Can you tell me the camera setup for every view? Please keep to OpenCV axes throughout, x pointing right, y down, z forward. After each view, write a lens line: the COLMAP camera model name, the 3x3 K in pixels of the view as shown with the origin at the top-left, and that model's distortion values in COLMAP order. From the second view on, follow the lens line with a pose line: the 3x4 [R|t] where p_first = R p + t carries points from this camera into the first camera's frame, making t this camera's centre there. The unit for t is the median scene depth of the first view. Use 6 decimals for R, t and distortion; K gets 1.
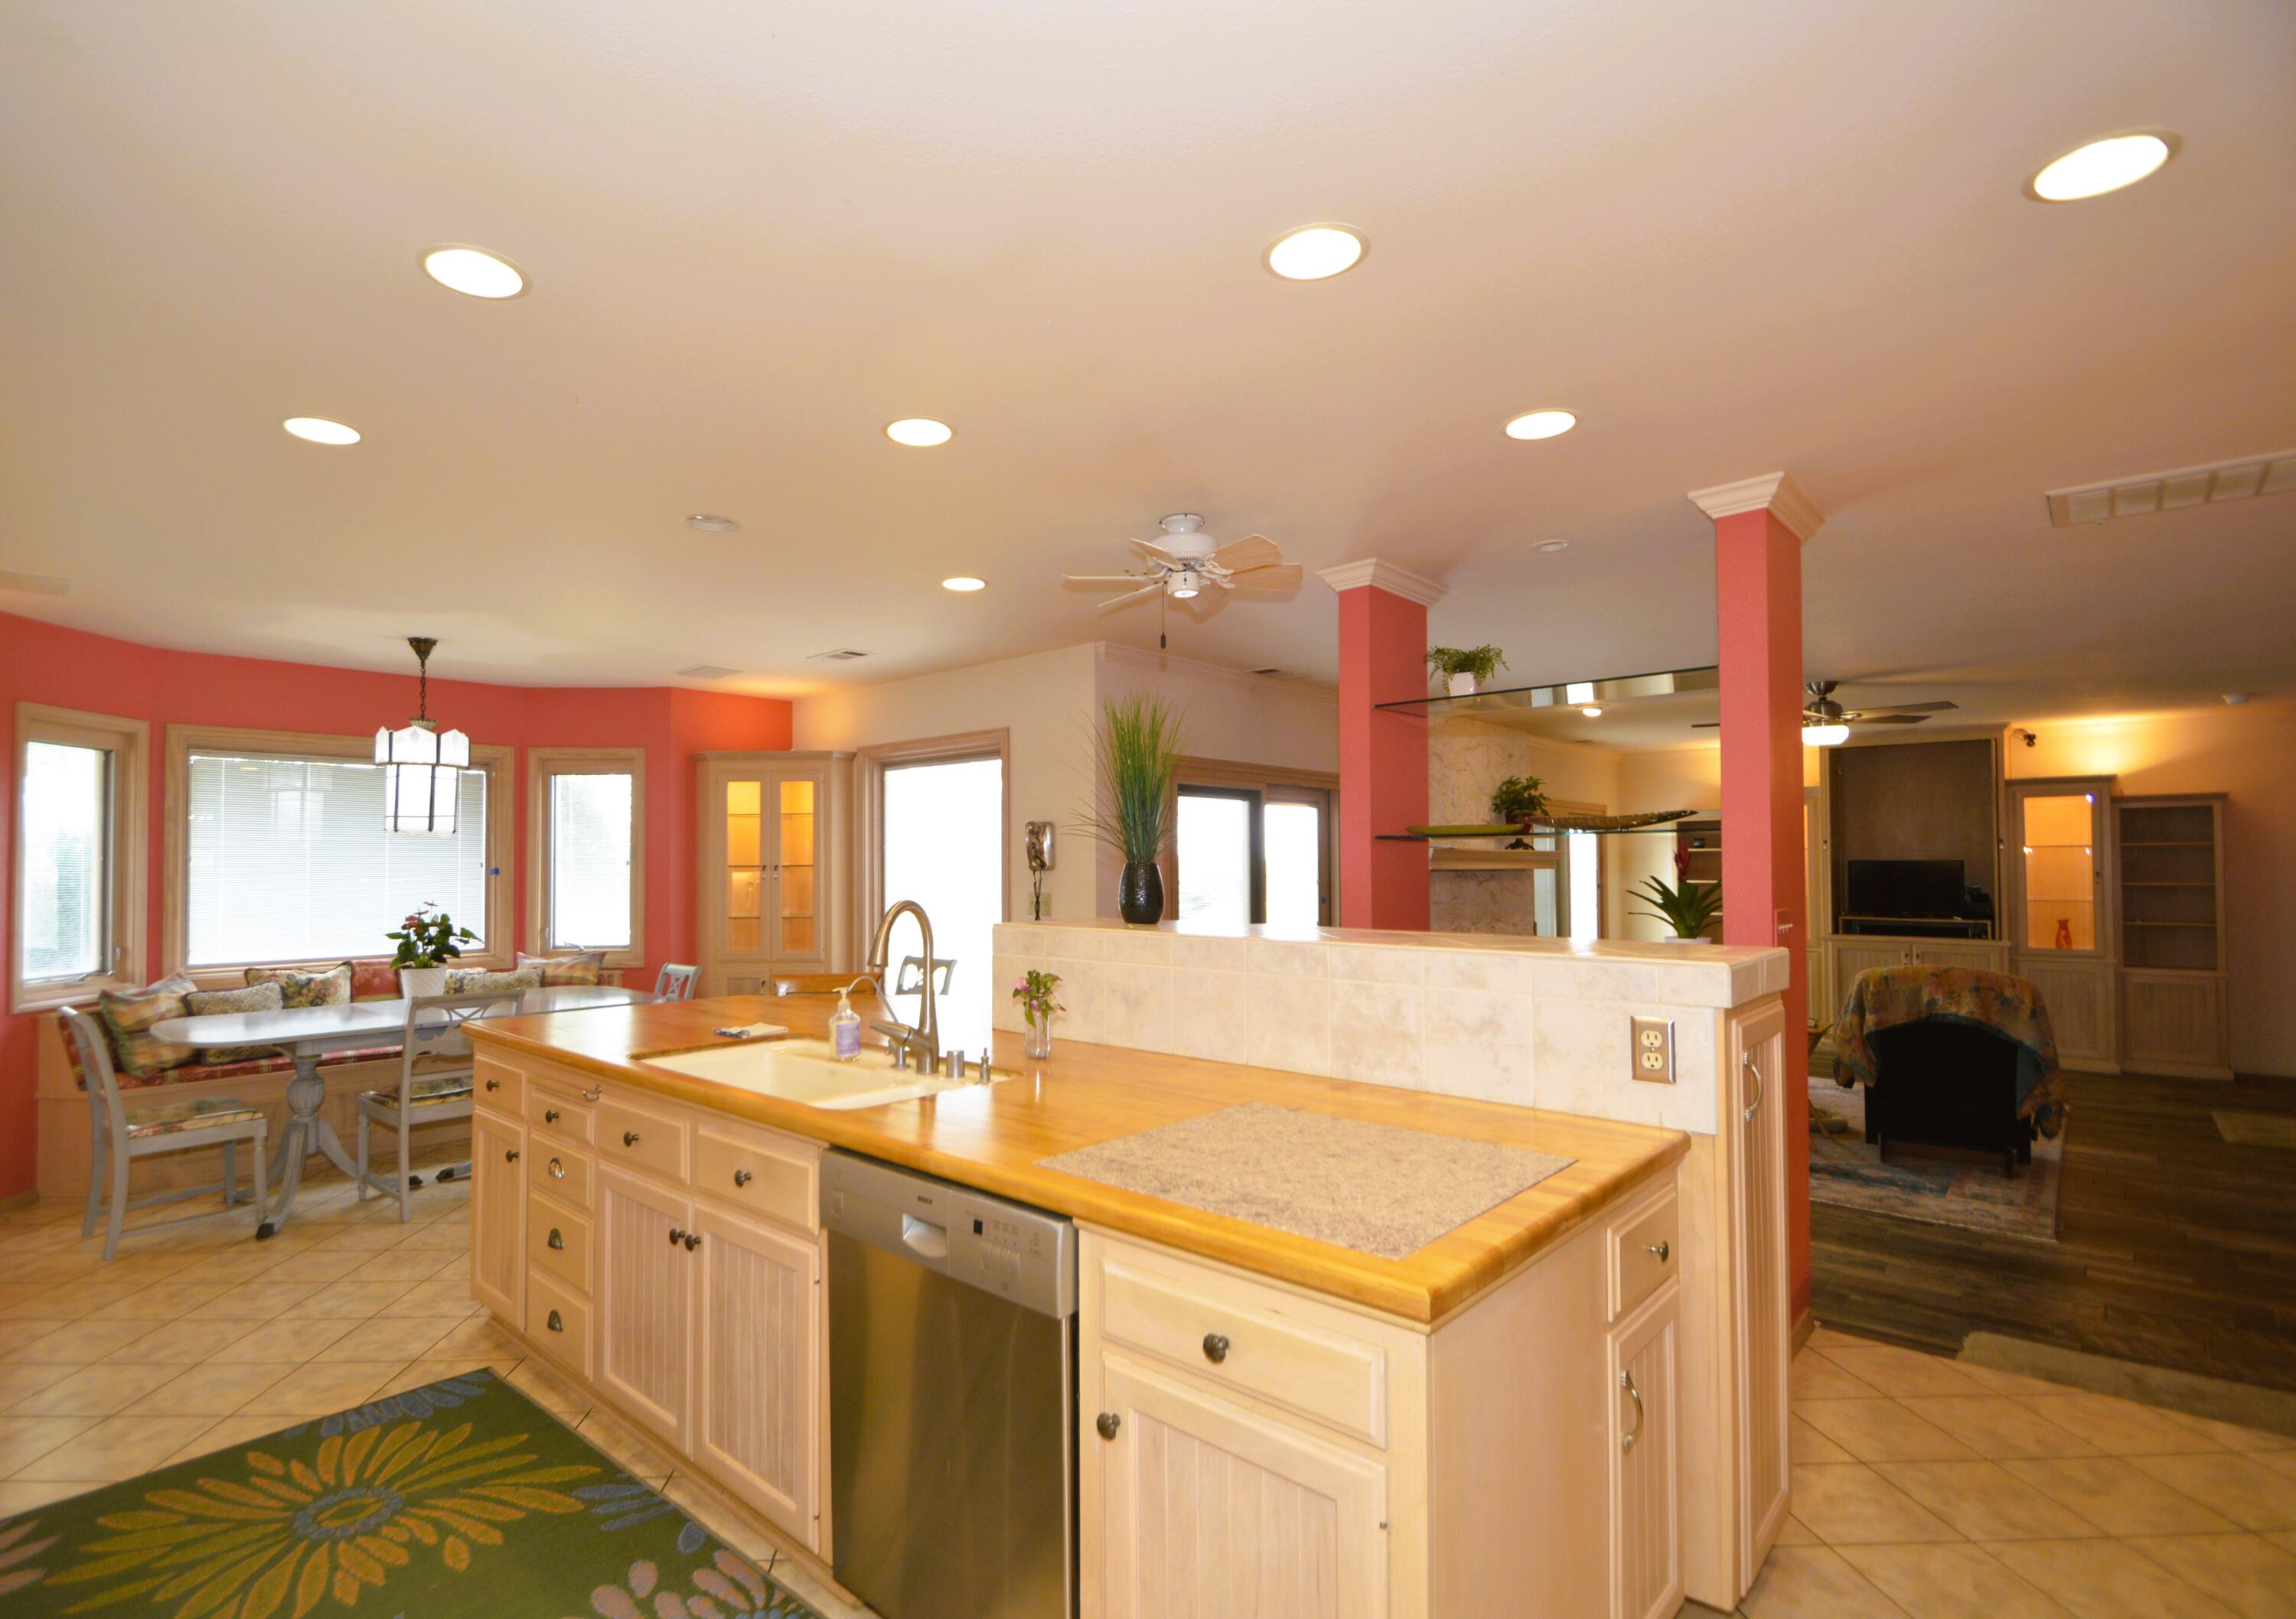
lens RADIAL K [[1091.5, 0, 1144.0], [0, 1091.5, 822.5], [0, 0, 1]] dist [0.000242, -0.000185]
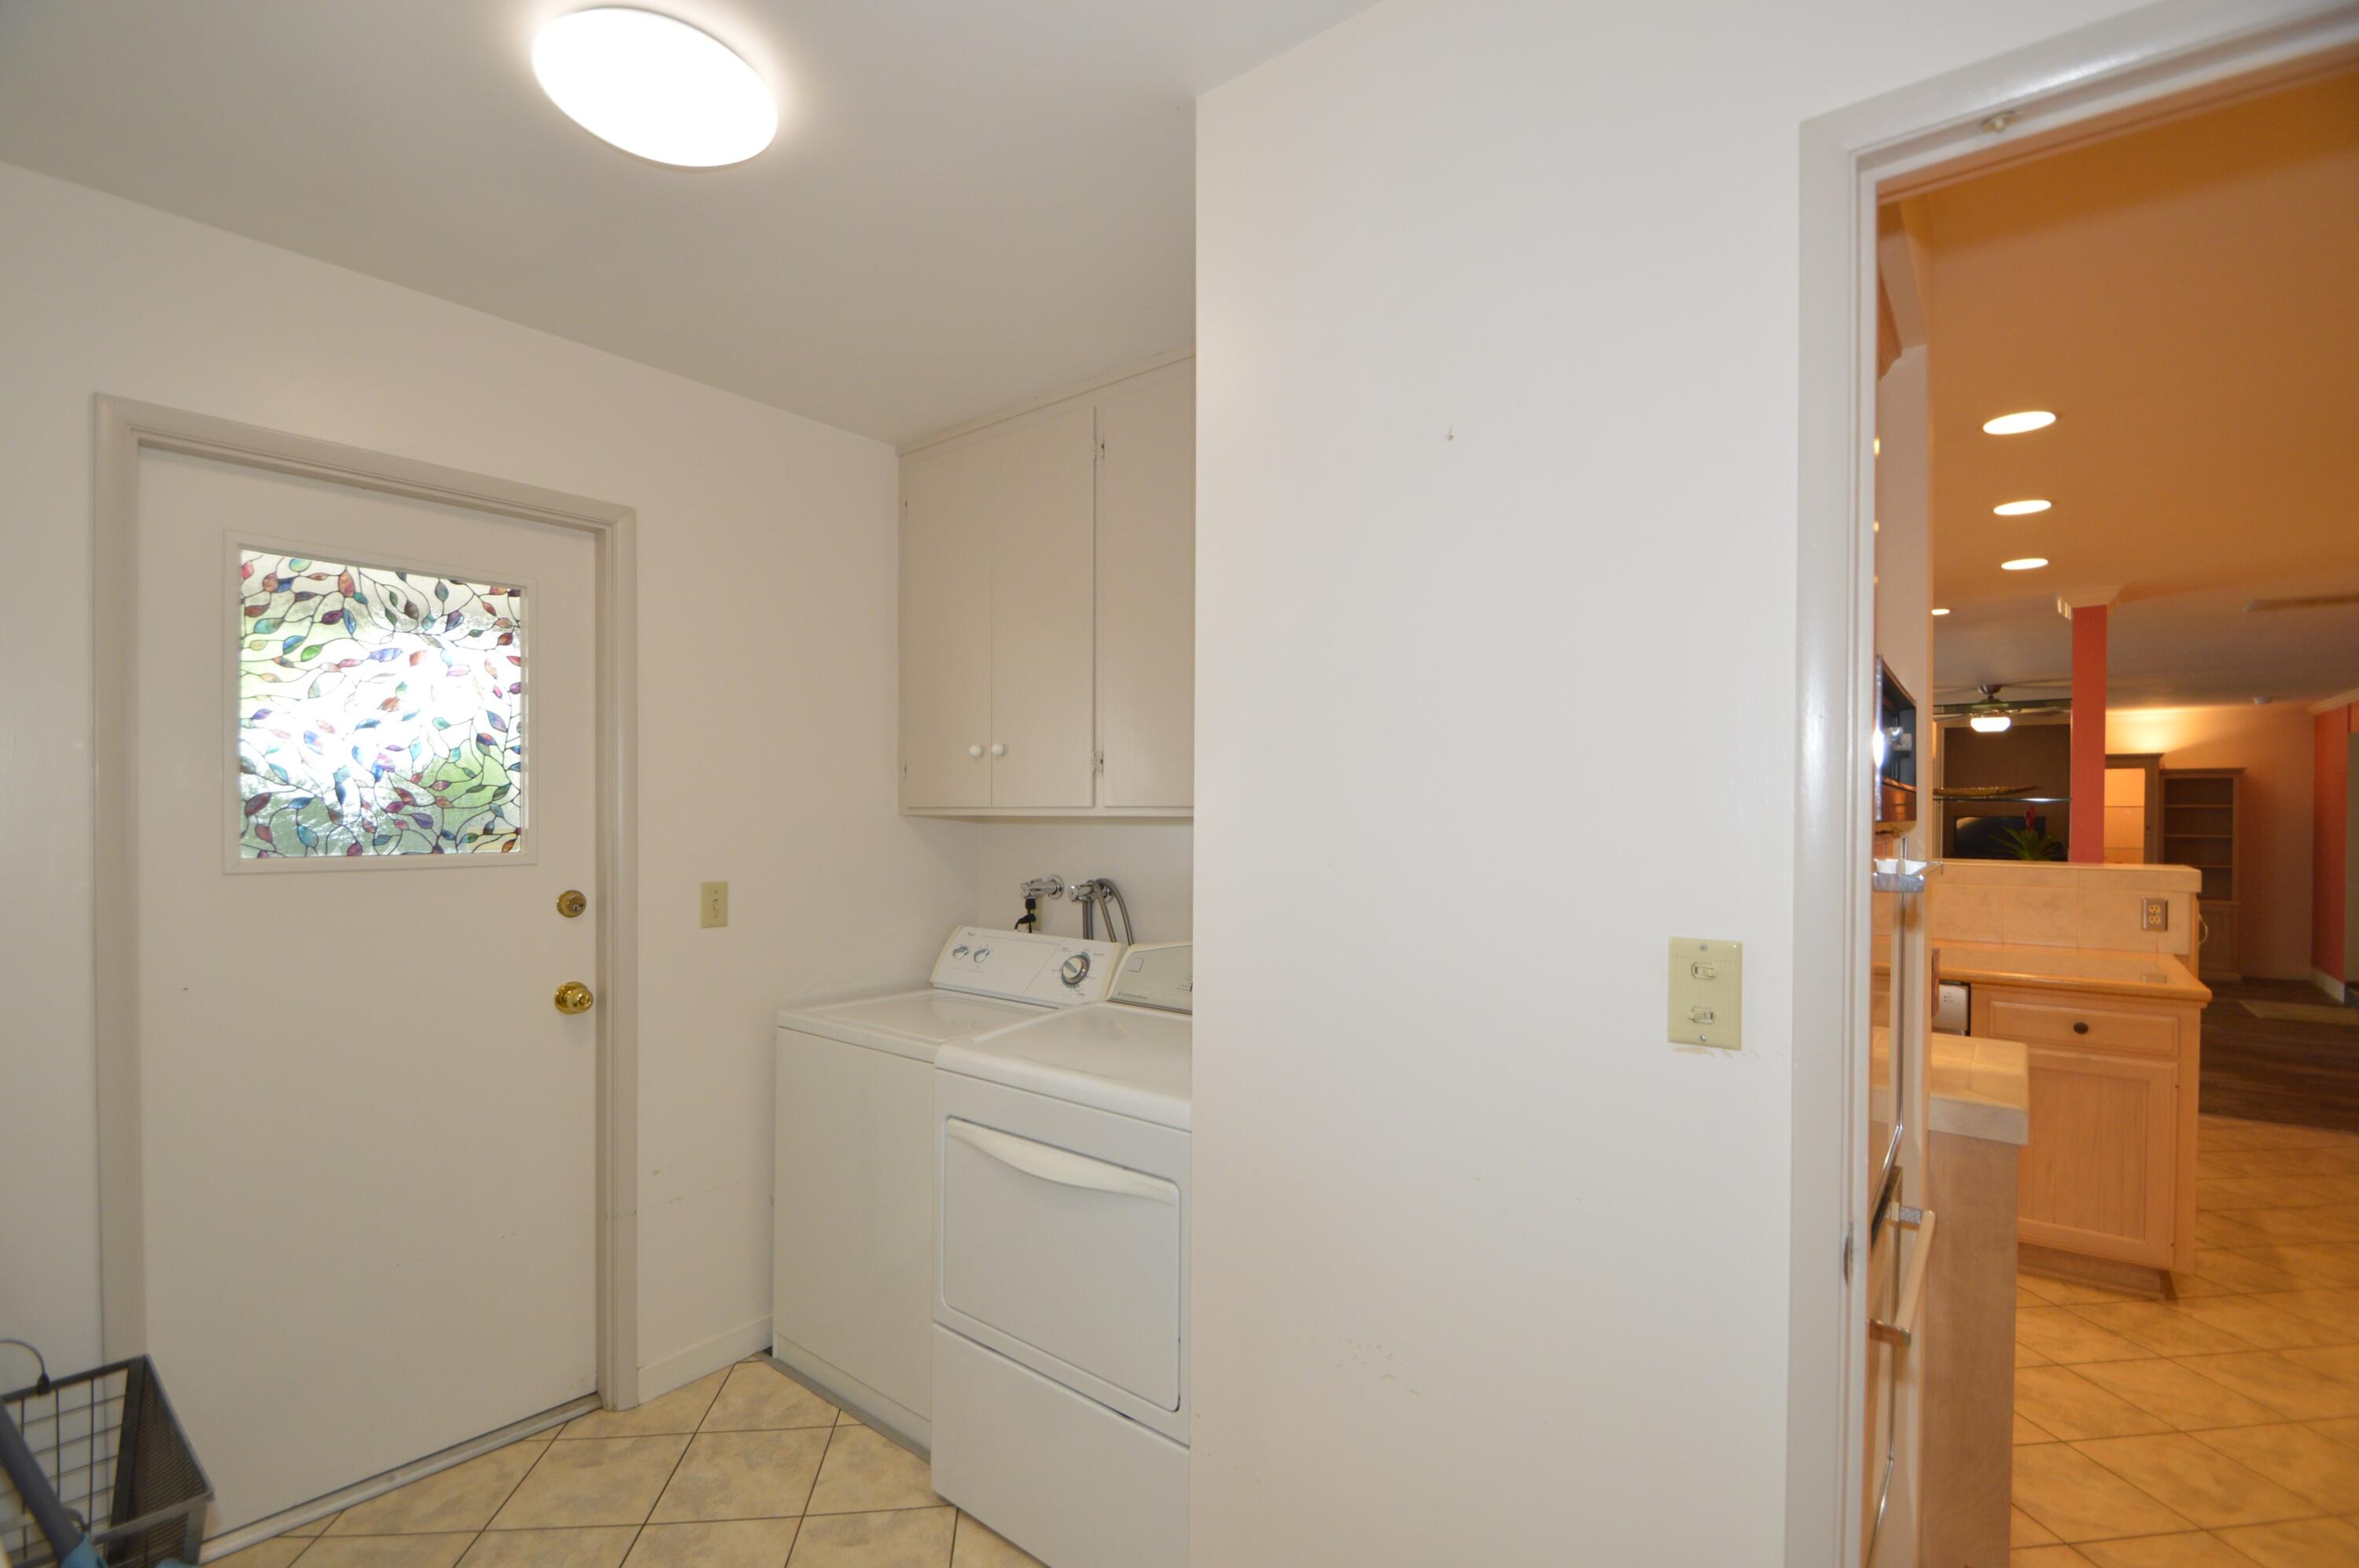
lens RADIAL K [[1065.2, 0, 1183.0], [0, 1065.2, 797.1], [0, 0, 1]] dist [-0.019239, -0.000340]
pose [[0.998526, 0.008205, 0.053656, -0.383201], [-0.009383, 0.999720, 0.021743, -0.007485], [-0.053463, -0.022214, 0.998323, -0.215459]]
